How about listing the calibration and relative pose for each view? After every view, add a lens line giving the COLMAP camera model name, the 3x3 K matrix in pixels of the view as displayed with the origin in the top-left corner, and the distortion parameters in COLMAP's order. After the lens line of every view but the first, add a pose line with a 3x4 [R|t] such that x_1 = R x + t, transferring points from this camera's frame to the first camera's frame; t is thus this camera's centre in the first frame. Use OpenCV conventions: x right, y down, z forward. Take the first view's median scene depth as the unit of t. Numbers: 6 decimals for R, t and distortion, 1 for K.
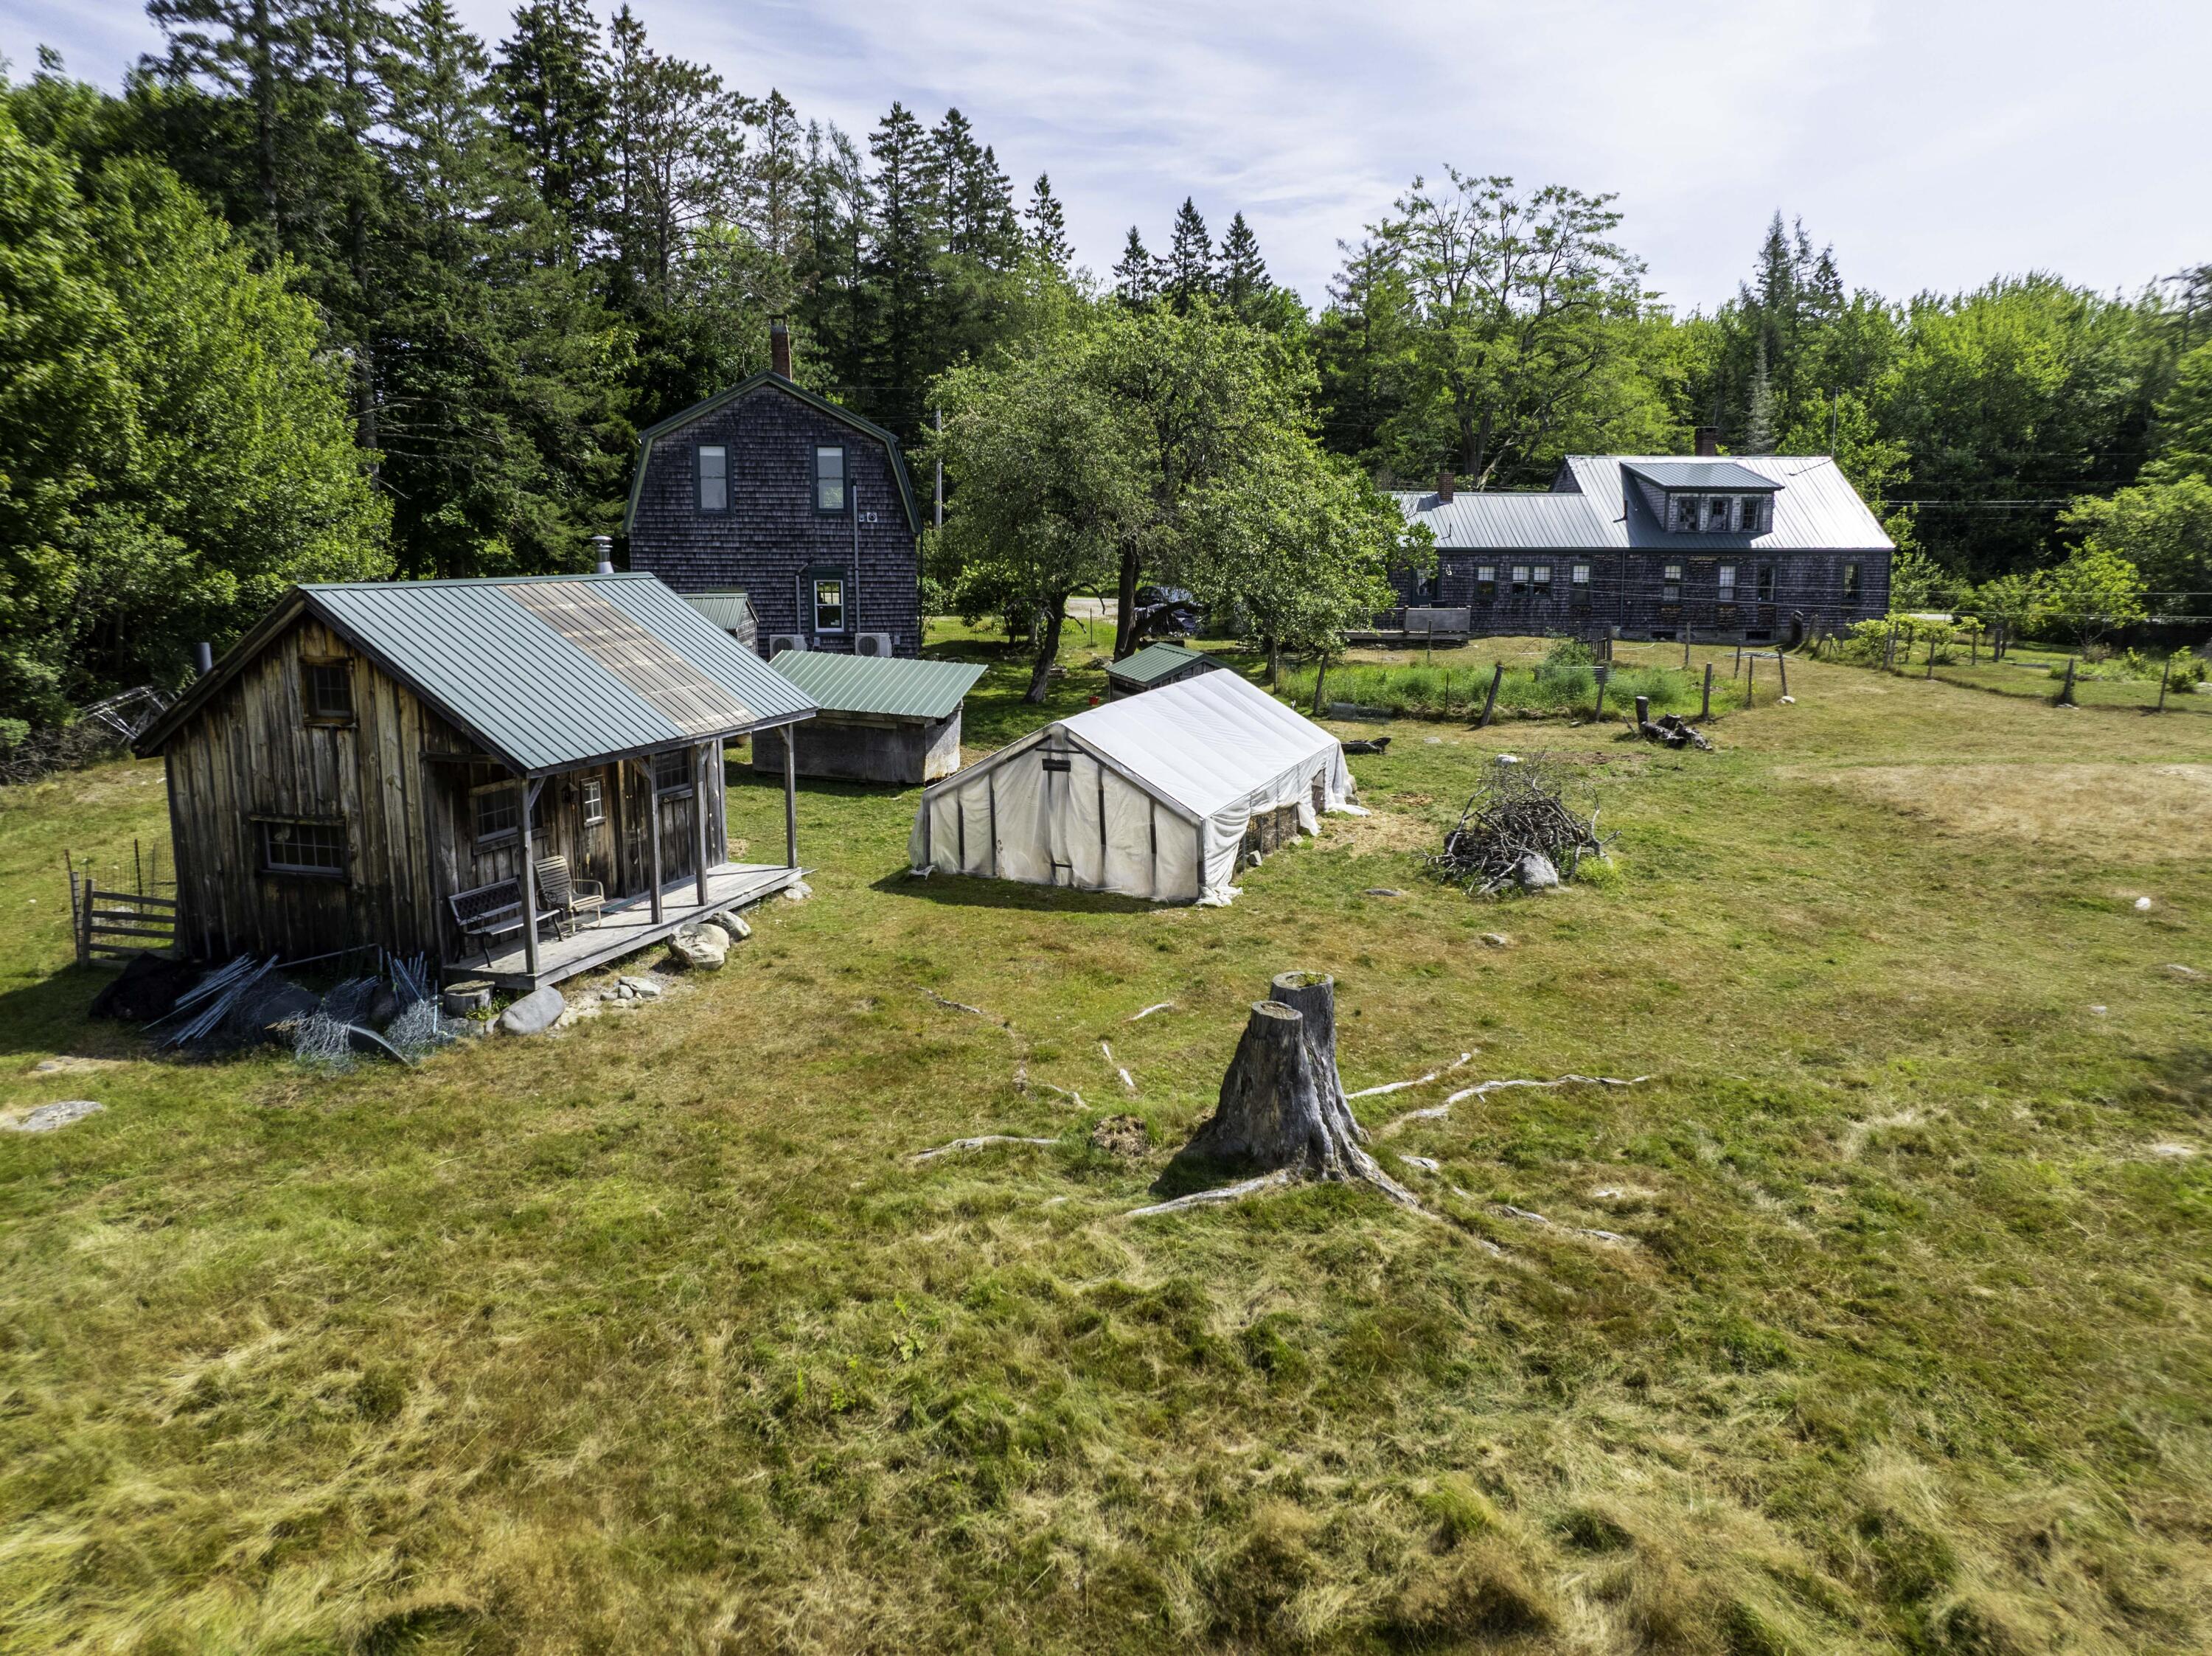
lens RADIAL K [[1552.0, 0, 1110.0], [0, 1552.0, 826.0], [0, 0, 1]] dist [-0.018994, -0.003609]
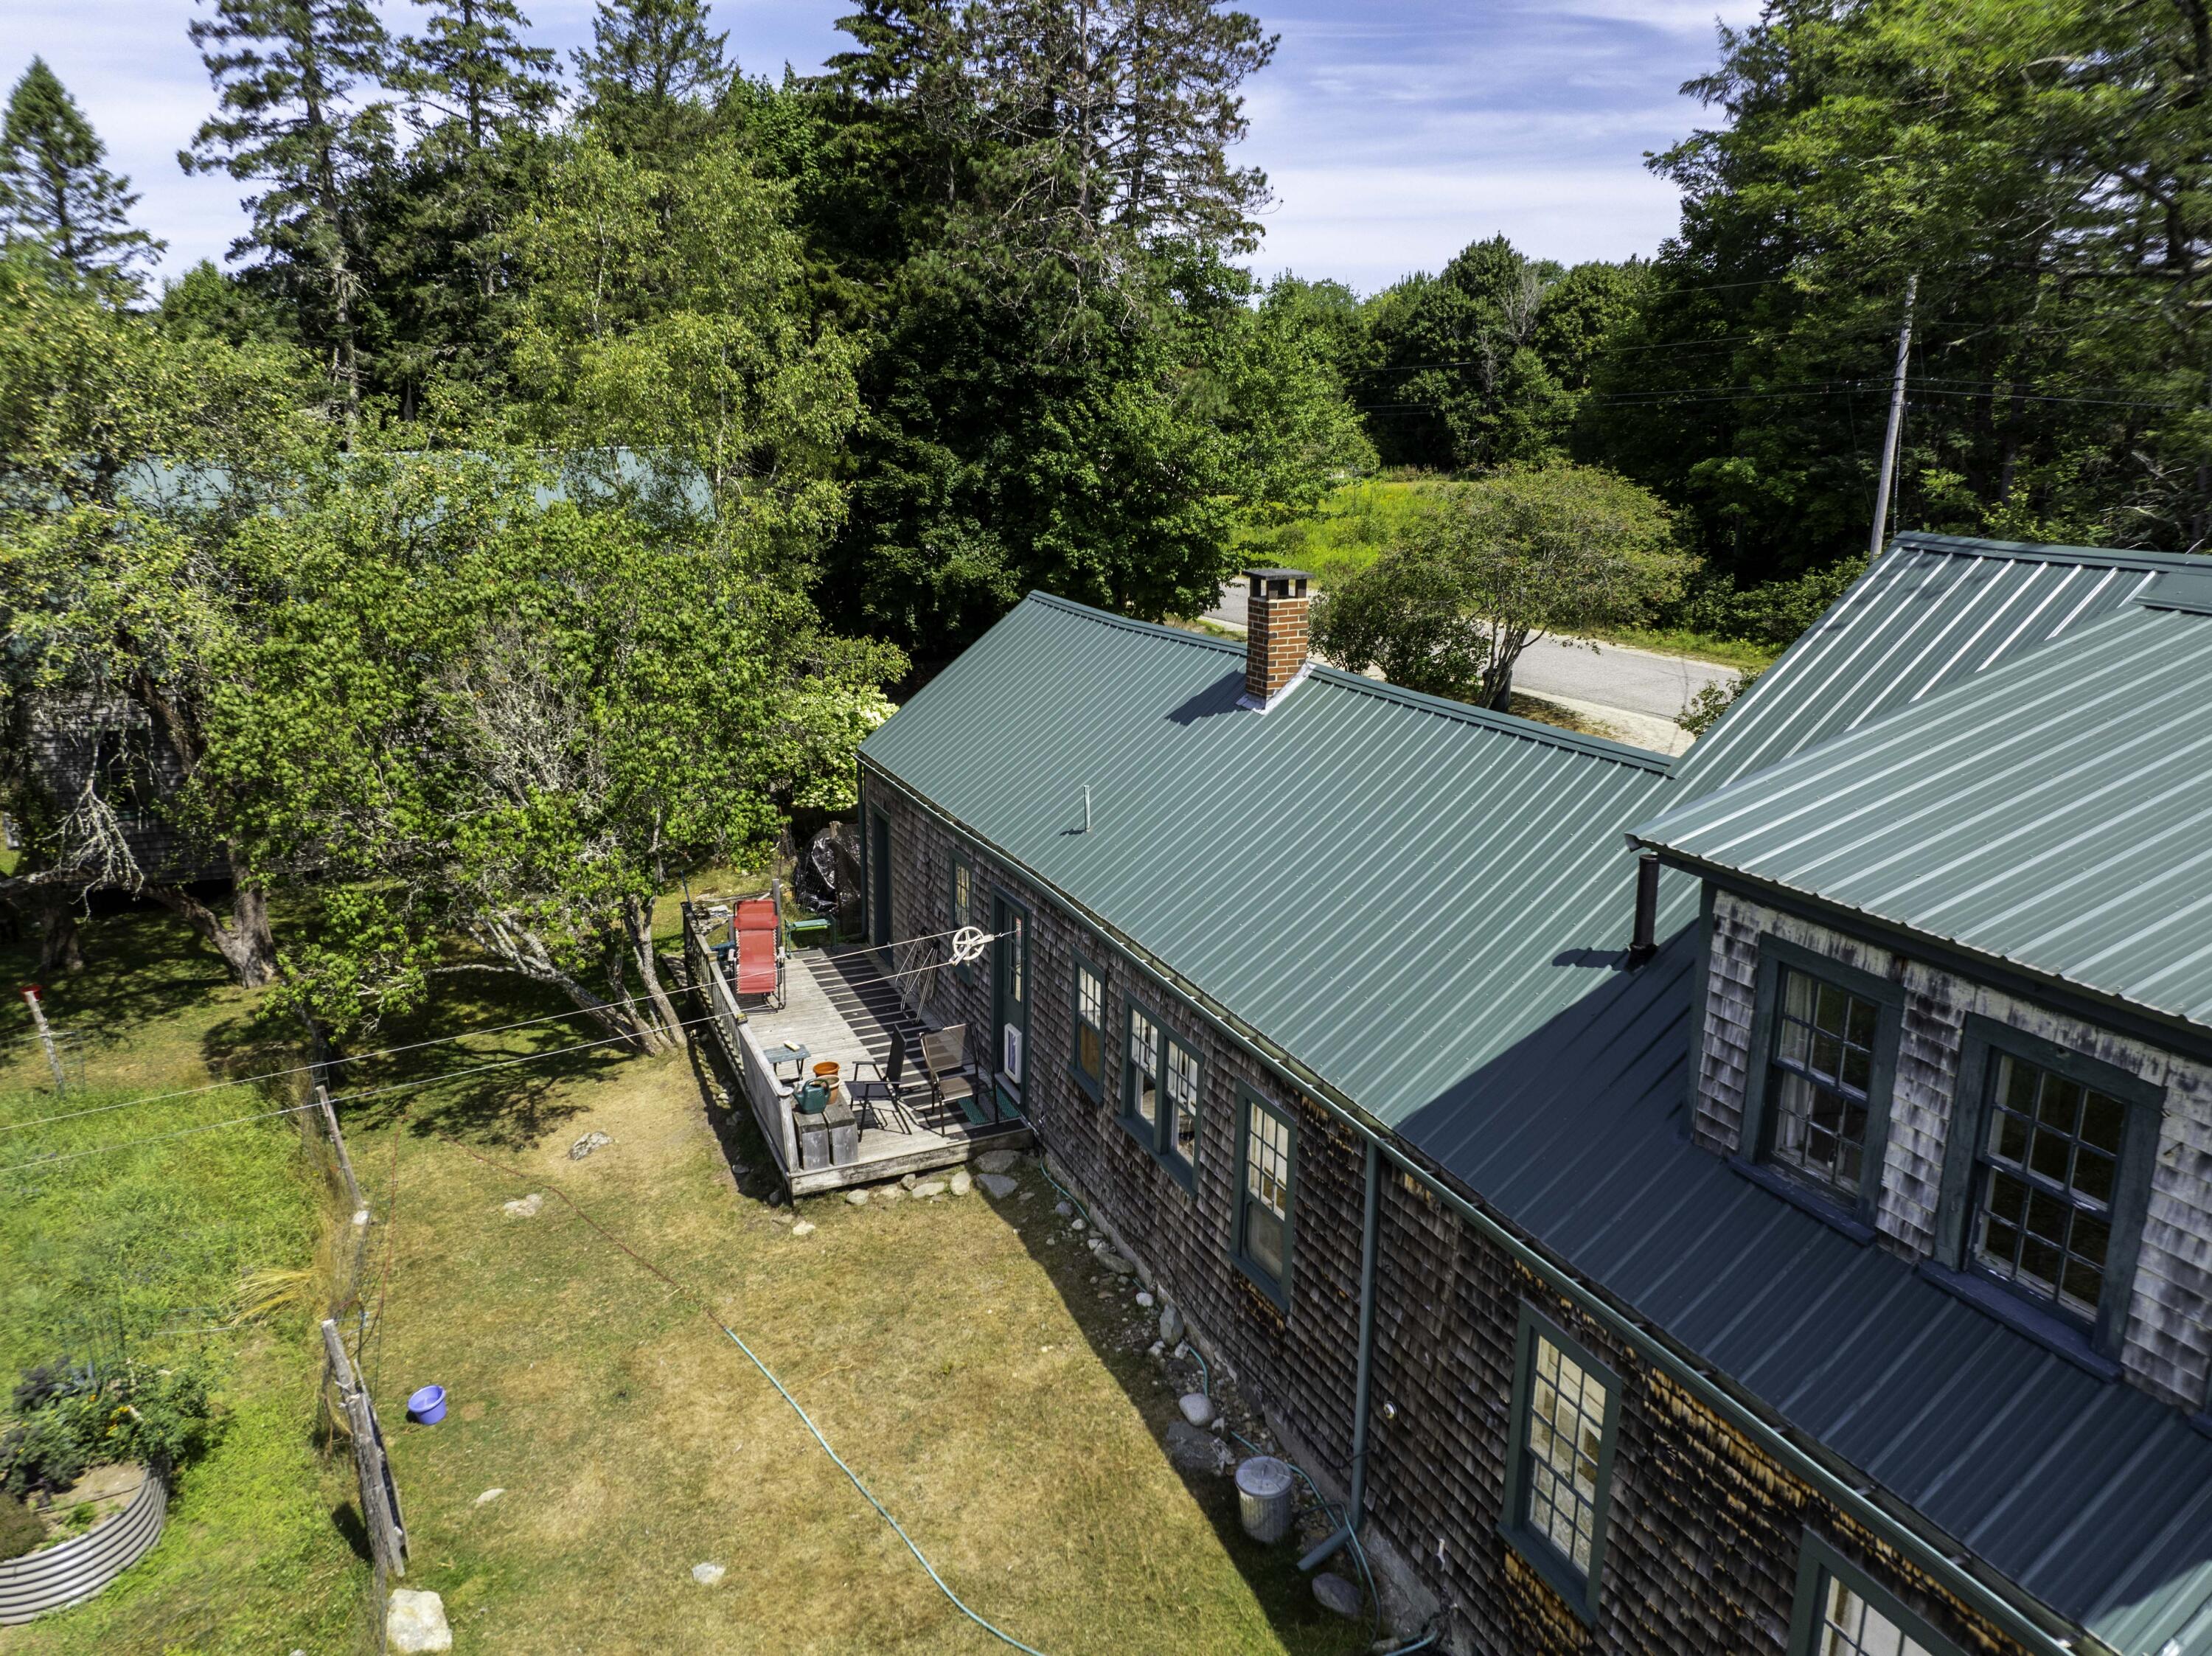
lens RADIAL K [[1564.7, 0, 1106.0], [0, 1564.7, 828.0], [0, 0, 1]] dist [-0.024040, -0.004068]
pose [[0.279843, 0.233867, -0.931125, 0.484696], [-0.158444, 0.967827, 0.195467, -0.242697], [0.946881, 0.092831, 0.307894, 0.914277]]
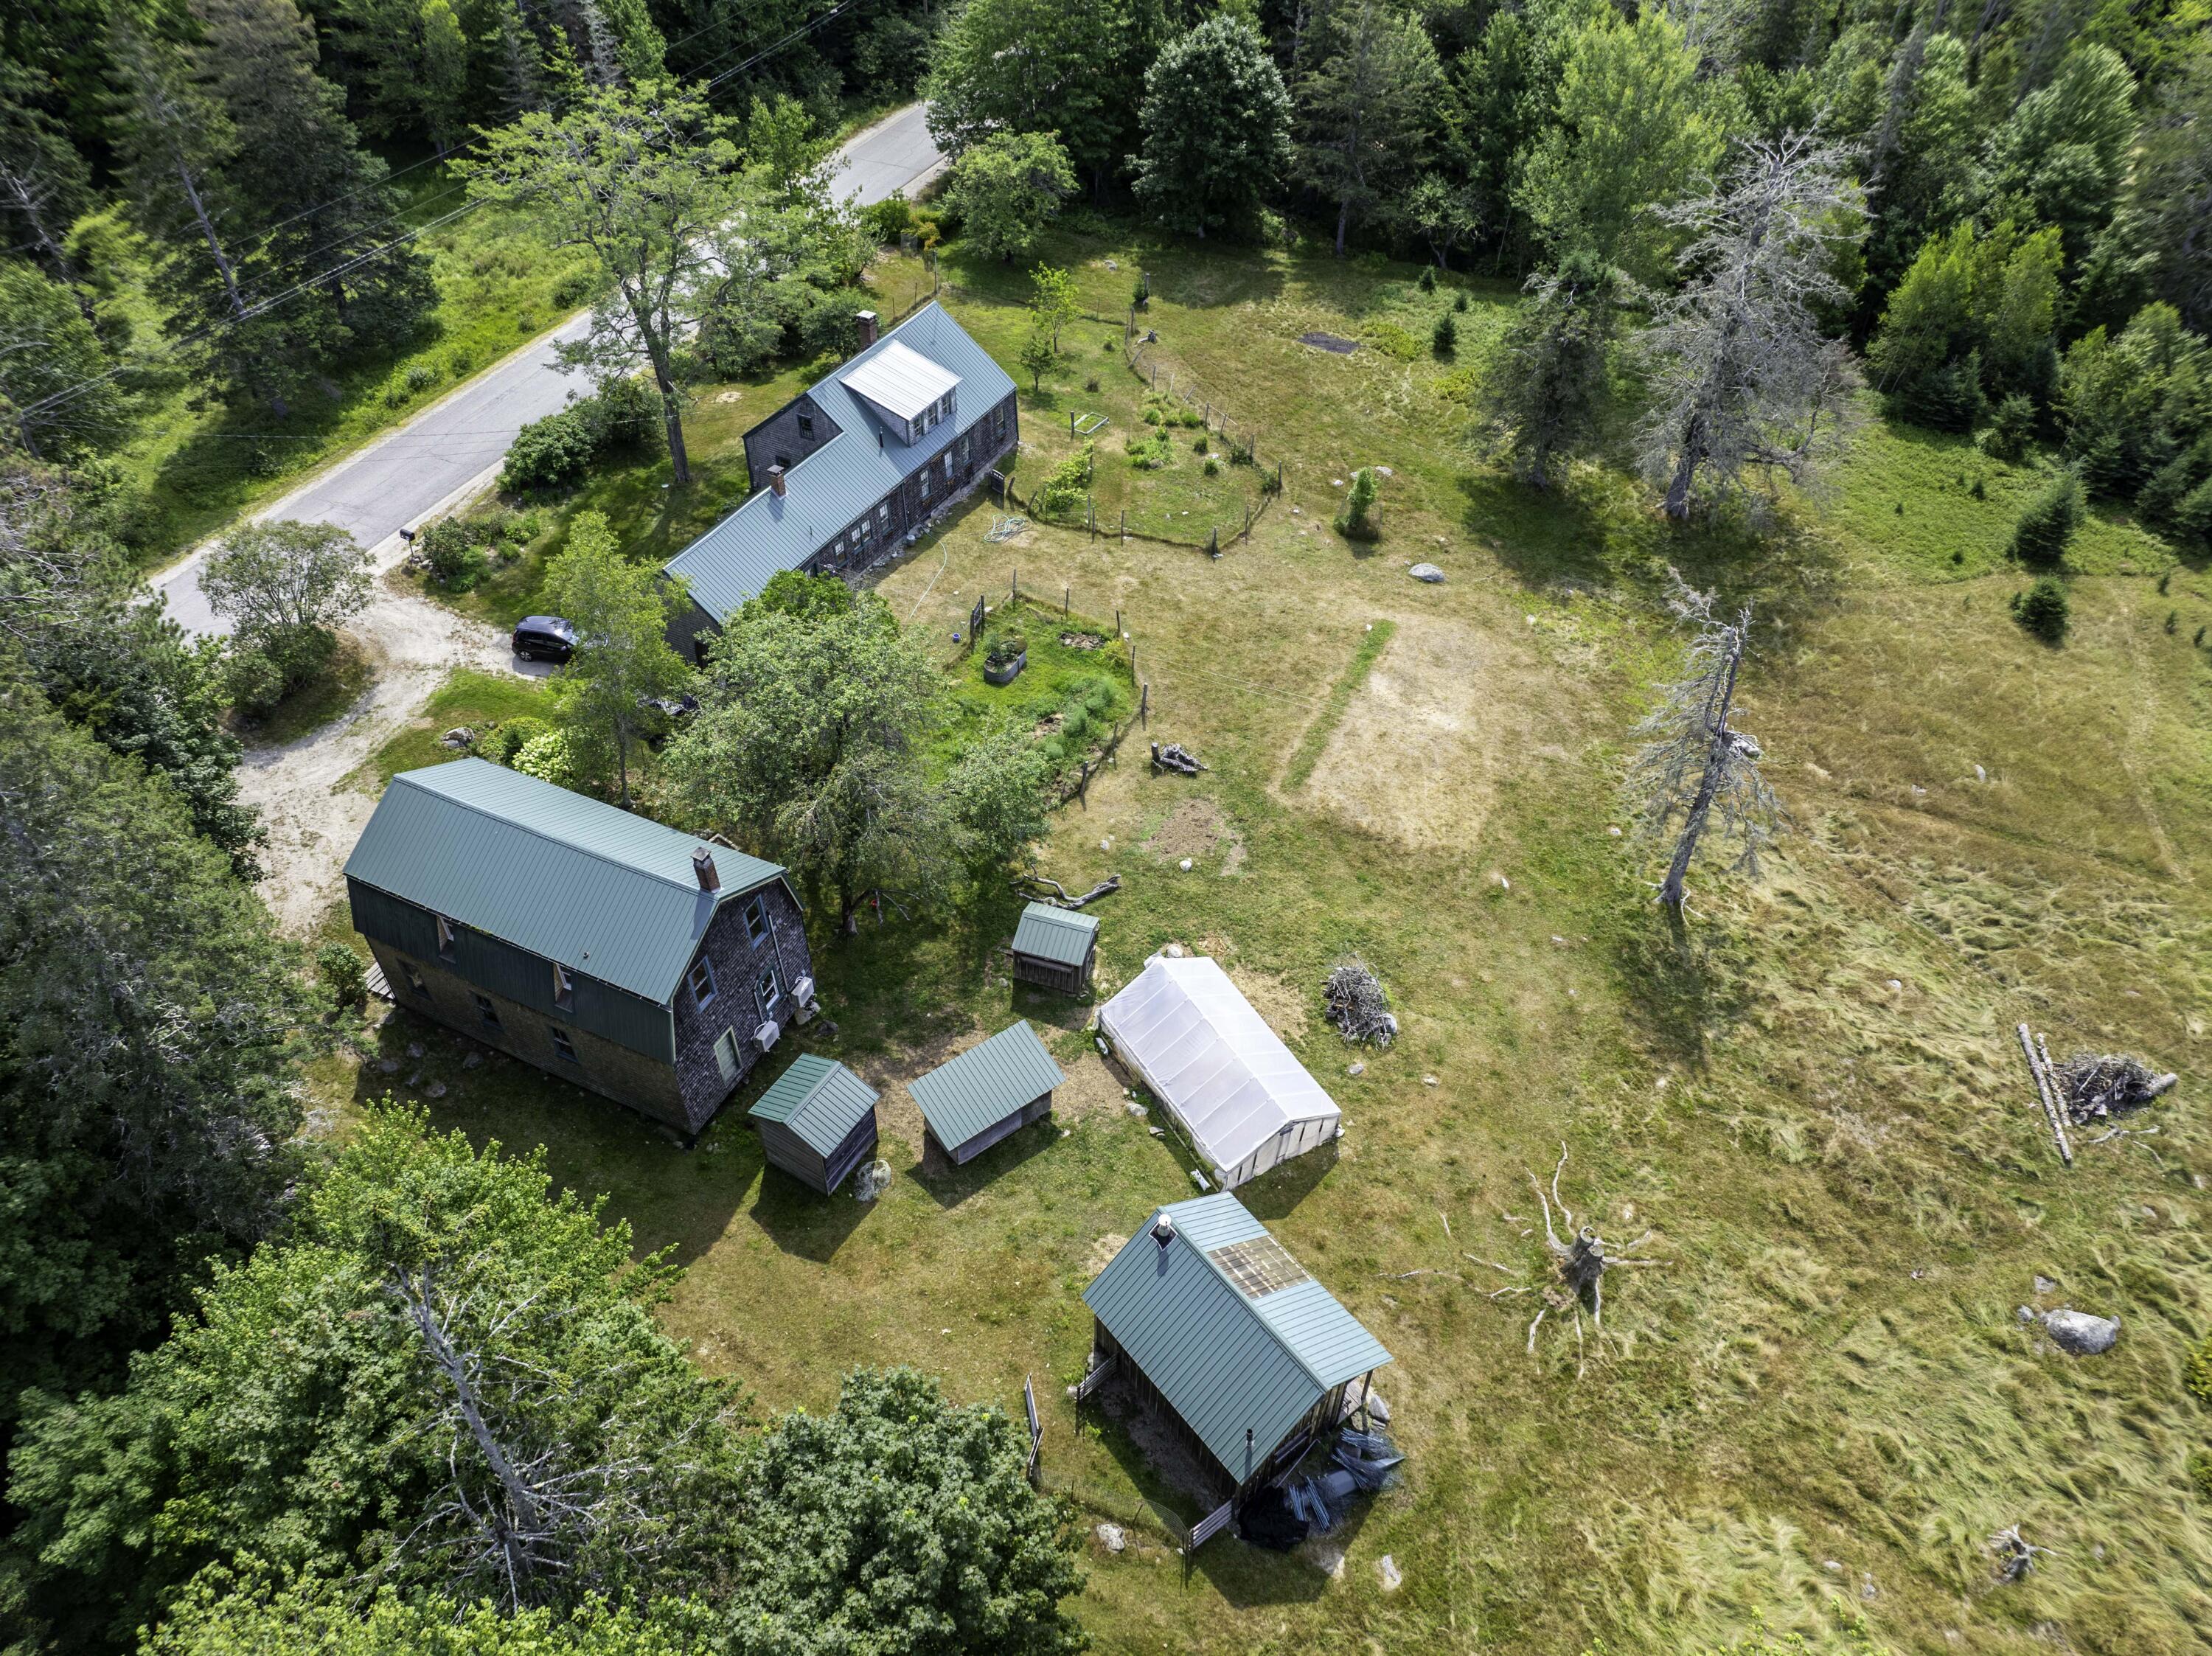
lens RADIAL K [[1564.7, 0, 1106.0], [0, 1564.7, 828.0], [0, 0, 1]] dist [-0.024040, -0.004068]
pose [[0.574656, -0.562855, 0.594108, -0.527932], [0.127572, 0.778676, 0.614319, -0.746527], [-0.808391, -0.277231, 0.519276, 0.084973]]
